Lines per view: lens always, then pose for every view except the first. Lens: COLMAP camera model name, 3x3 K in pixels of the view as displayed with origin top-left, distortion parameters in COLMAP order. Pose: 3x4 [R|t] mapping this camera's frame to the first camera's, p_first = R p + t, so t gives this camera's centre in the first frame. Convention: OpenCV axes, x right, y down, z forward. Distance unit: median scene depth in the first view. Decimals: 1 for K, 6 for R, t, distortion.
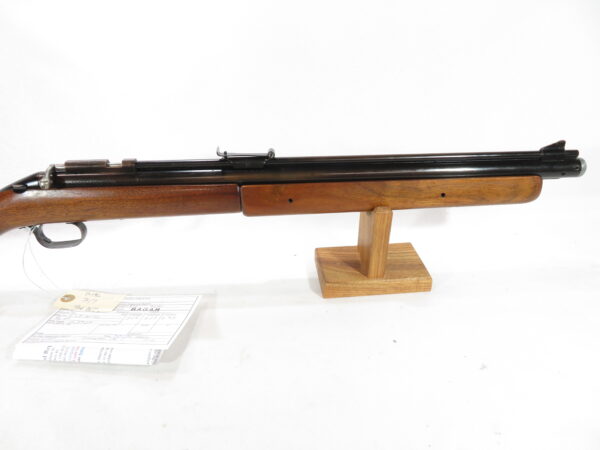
lens RADIAL K [[435.1, 0, 297.2], [0, 435.1, 223.7], [0, 0, 1]] dist [0.029475, 0.000134]
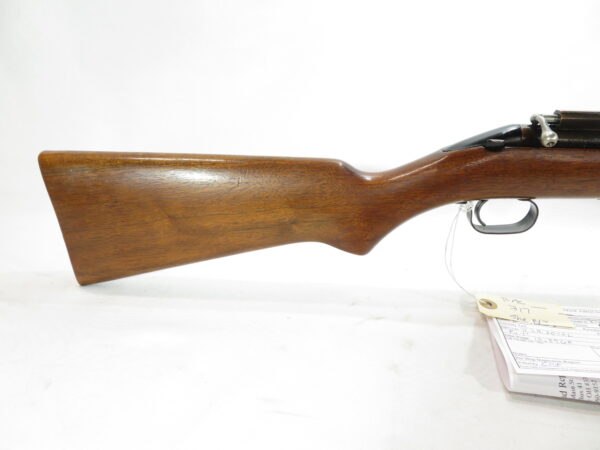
lens RADIAL K [[435.1, 0, 300.8], [0, 435.1, 228.1], [0, 0, 1]] dist [0.029475, 0.000134]
pose [[0.997421, 0.063982, -0.032530, -0.851681], [-0.064090, 0.997942, -0.002269, 0.069024], [0.032317, 0.004348, 0.999468, 0.272249]]
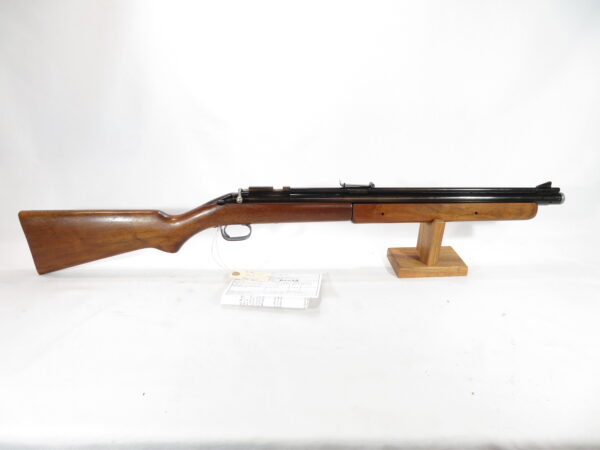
lens RADIAL K [[435.1, 0, 300.2], [0, 435.1, 224.5], [0, 0, 1]] dist [0.029475, 0.000134]
pose [[0.999670, 0.024186, 0.008638, -0.323717], [-0.023545, 0.997417, -0.067863, 0.099627], [-0.010257, 0.067637, 0.997657, -0.590481]]
